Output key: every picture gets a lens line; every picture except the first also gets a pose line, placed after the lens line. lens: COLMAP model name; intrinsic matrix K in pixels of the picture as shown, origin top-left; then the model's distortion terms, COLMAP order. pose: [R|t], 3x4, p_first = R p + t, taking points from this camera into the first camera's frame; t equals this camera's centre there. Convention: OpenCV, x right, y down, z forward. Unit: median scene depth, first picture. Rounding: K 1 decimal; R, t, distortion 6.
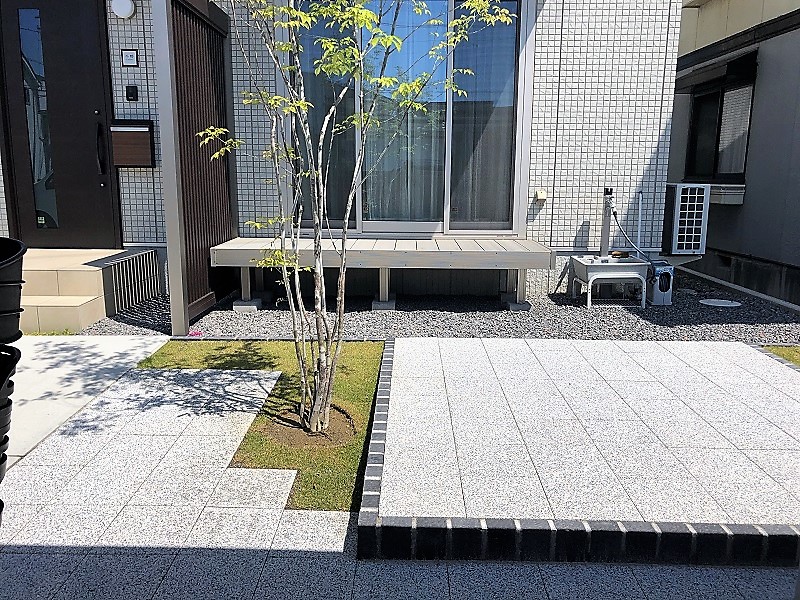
lens RADIAL K [[654.7, 0, 395.6], [0, 654.7, 296.8], [0, 0, 1]] dist [0.025371, -0.027228]
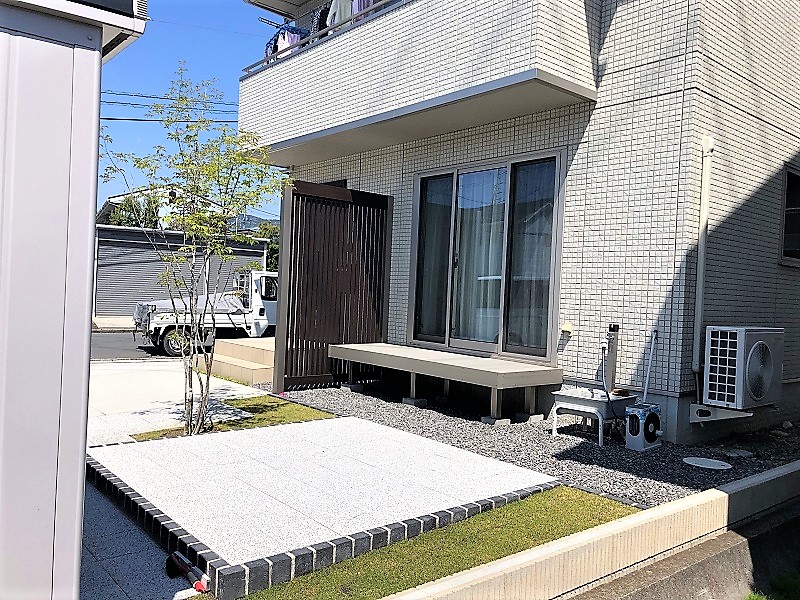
lens RADIAL K [[654.7, 0, 396.1], [0, 654.7, 302.1], [0, 0, 1]] dist [0.025371, -0.027228]
pose [[0.651716, 0.034744, -0.757667, 0.868344], [-0.174391, 0.979050, -0.105109, -0.035025], [0.738142, 0.200632, 0.644122, 0.098440]]
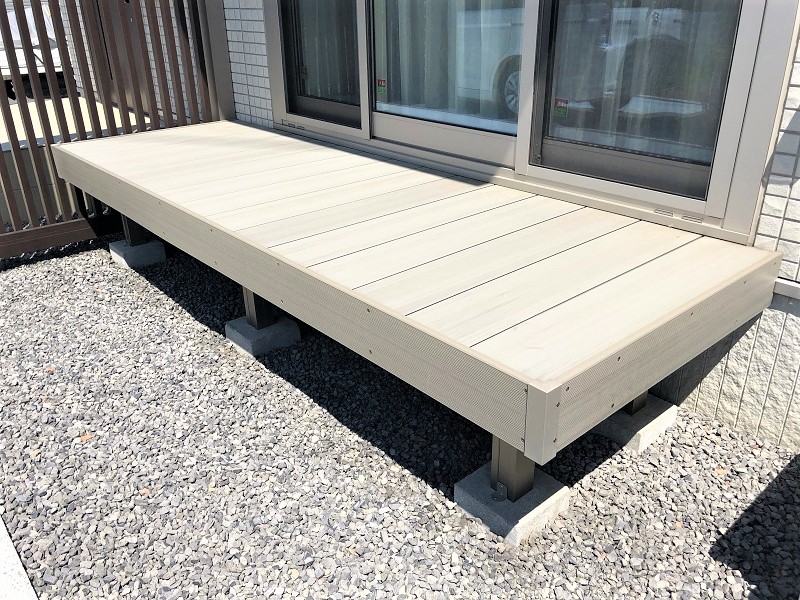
lens RADIAL K [[654.7, 0, 396.8], [0, 654.7, 293.8], [0, 0, 1]] dist [0.025371, -0.027228]
pose [[0.664207, 0.291882, -0.688211, 0.307343], [-0.112486, 0.949165, 0.293995, -0.137134], [0.739038, -0.117859, 0.663274, 0.734269]]
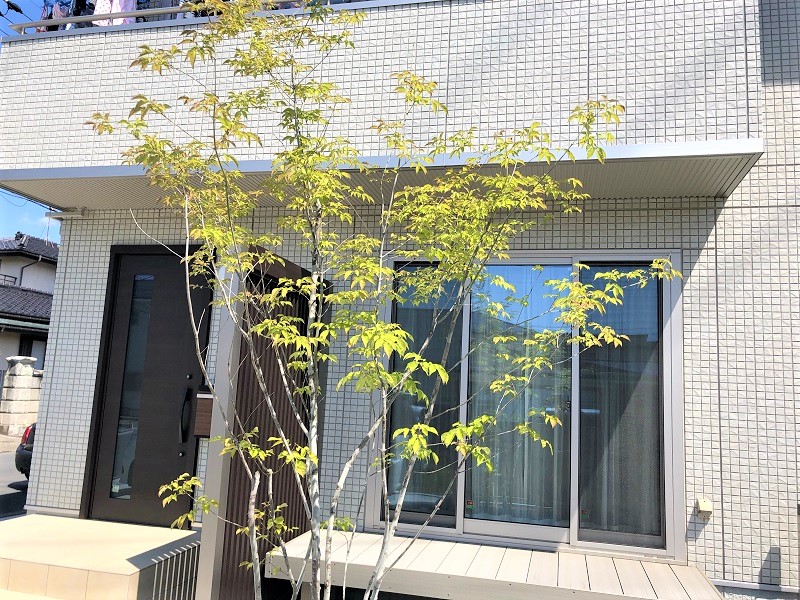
lens RADIAL K [[654.7, 0, 394.8], [0, 654.7, 298.4], [0, 0, 1]] dist [0.025371, -0.027228]
pose [[0.972927, 0.006627, -0.231019, 0.051721], [-0.081648, 0.944988, -0.316752, -0.113728], [0.216211, 0.327039, 0.919945, 0.161376]]
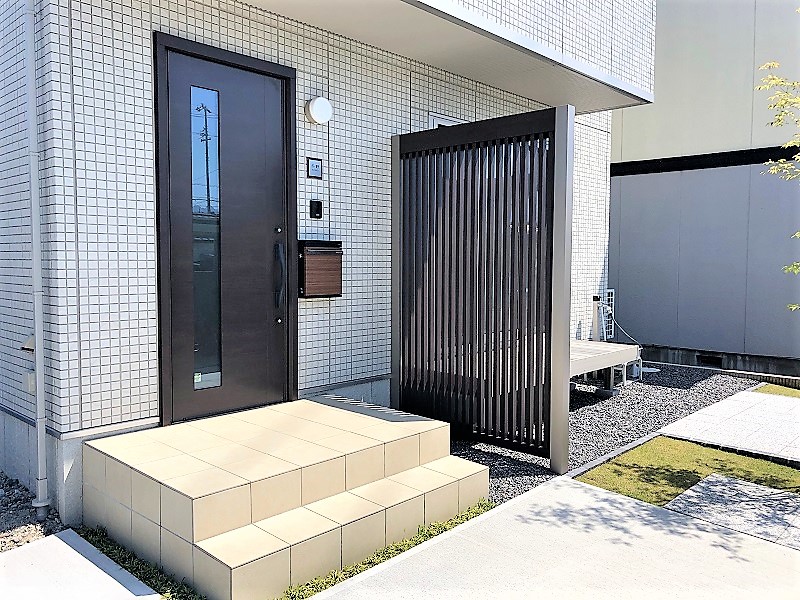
lens RADIAL K [[654.7, 0, 392.6], [0, 654.7, 294.8], [0, 0, 1]] dist [0.025371, -0.027228]
pose [[0.674449, -0.045730, 0.736904, -0.955313], [0.133201, 0.989239, -0.060523, -0.140467], [-0.726206, 0.138976, 0.673283, 0.389447]]
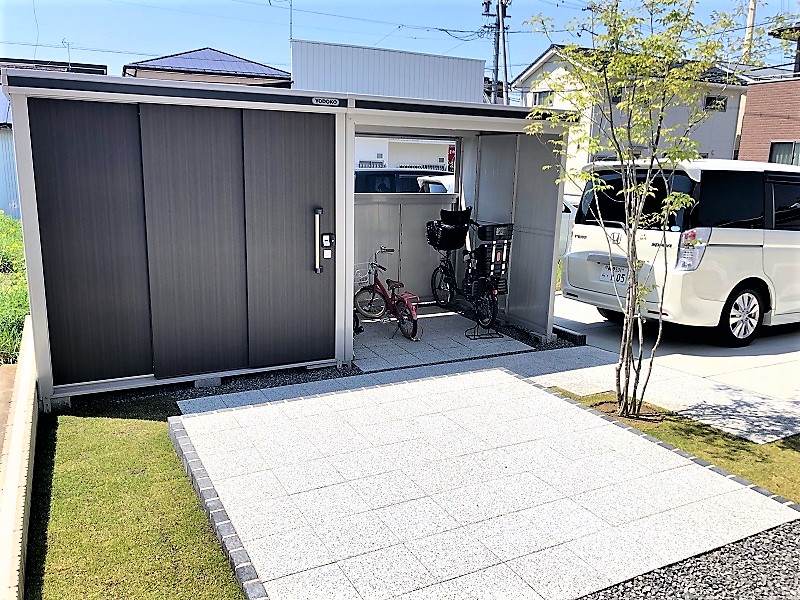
lens RADIAL K [[654.7, 0, 398.5], [0, 654.7, 302.3], [0, 0, 1]] dist [0.025371, -0.027228]
pose [[-0.880913, 0.067816, -0.468394, 0.514895], [-0.119031, 0.926123, 0.357949, -0.254297], [0.458066, 0.371076, -0.807762, 0.994021]]
